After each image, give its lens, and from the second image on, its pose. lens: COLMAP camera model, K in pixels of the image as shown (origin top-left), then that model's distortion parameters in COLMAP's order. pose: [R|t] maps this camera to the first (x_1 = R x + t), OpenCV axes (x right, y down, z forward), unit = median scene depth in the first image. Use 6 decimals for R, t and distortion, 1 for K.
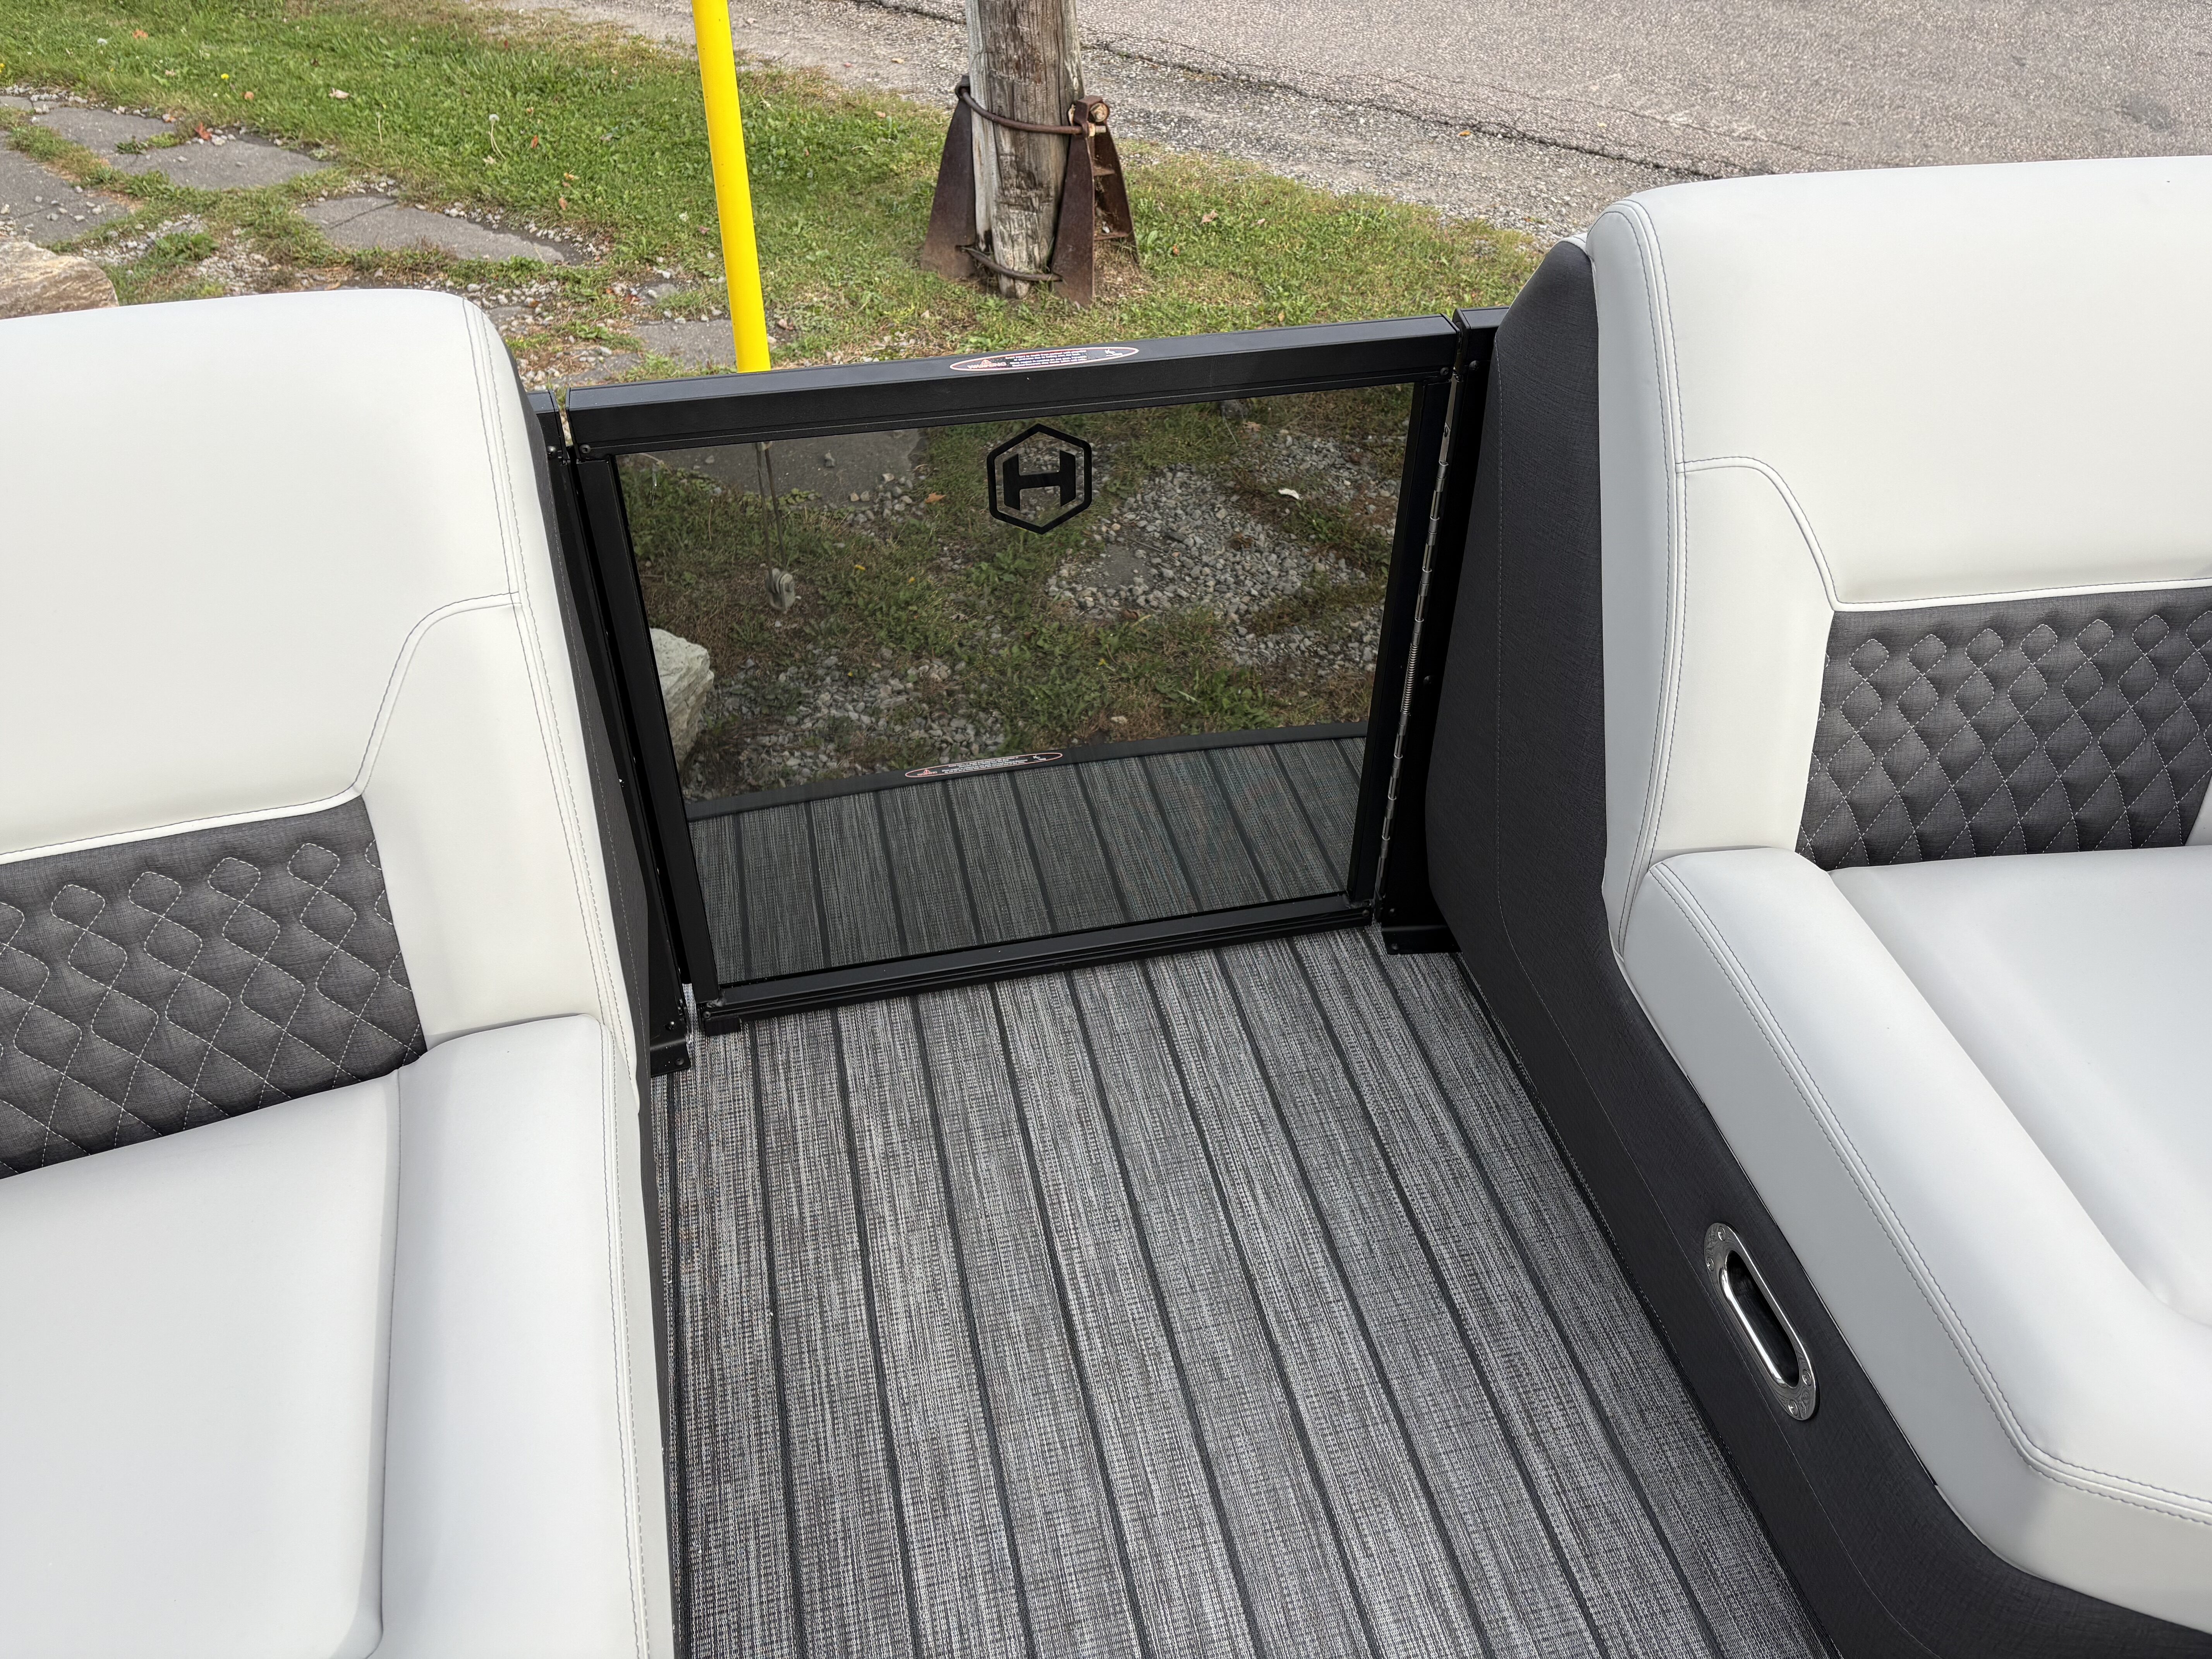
lens RADIAL K [[1675.2, 0, 1103.3], [0, 1675.2, 834.9], [0, 0, 1]] dist [0.048913, -0.043401]
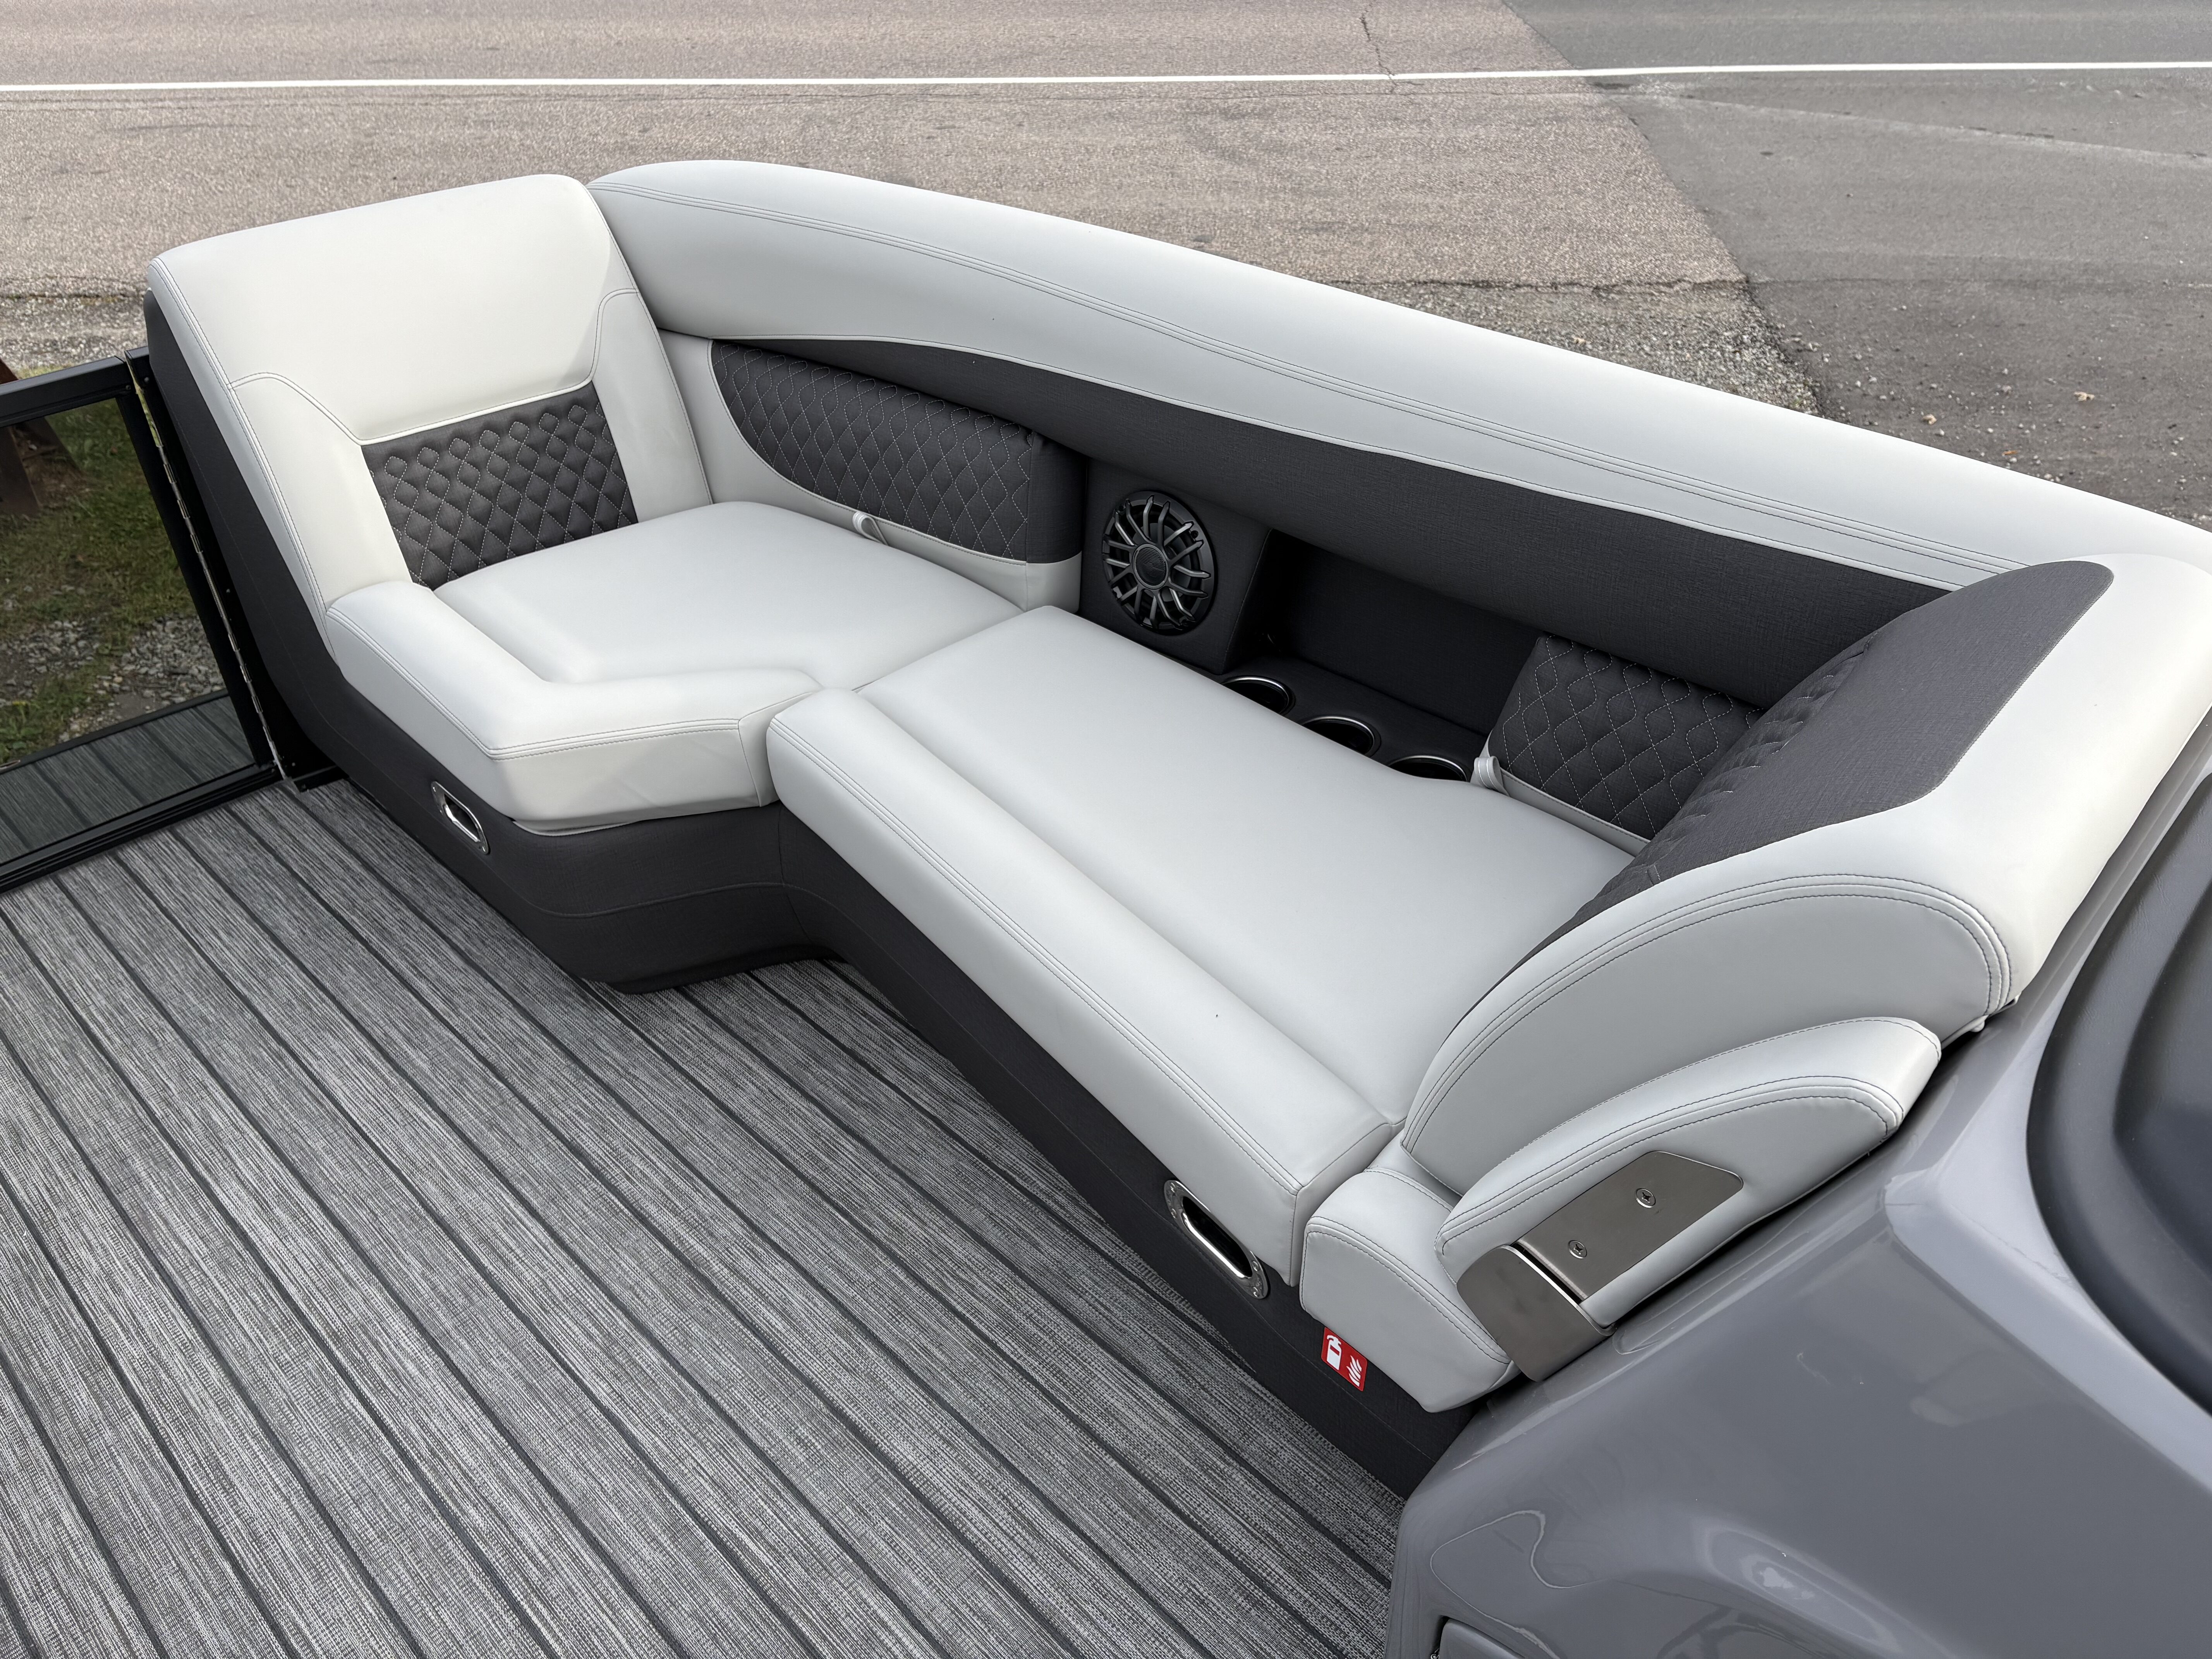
lens RADIAL K [[1675.2, 0, 1099.7], [0, 1675.2, 832.1], [0, 0, 1]] dist [0.048913, -0.043401]
pose [[0.846399, -0.330968, 0.417217, 0.161192], [0.366104, 0.930563, -0.004516, 0.435381], [-0.386751, 0.156567, 0.908796, -0.709640]]
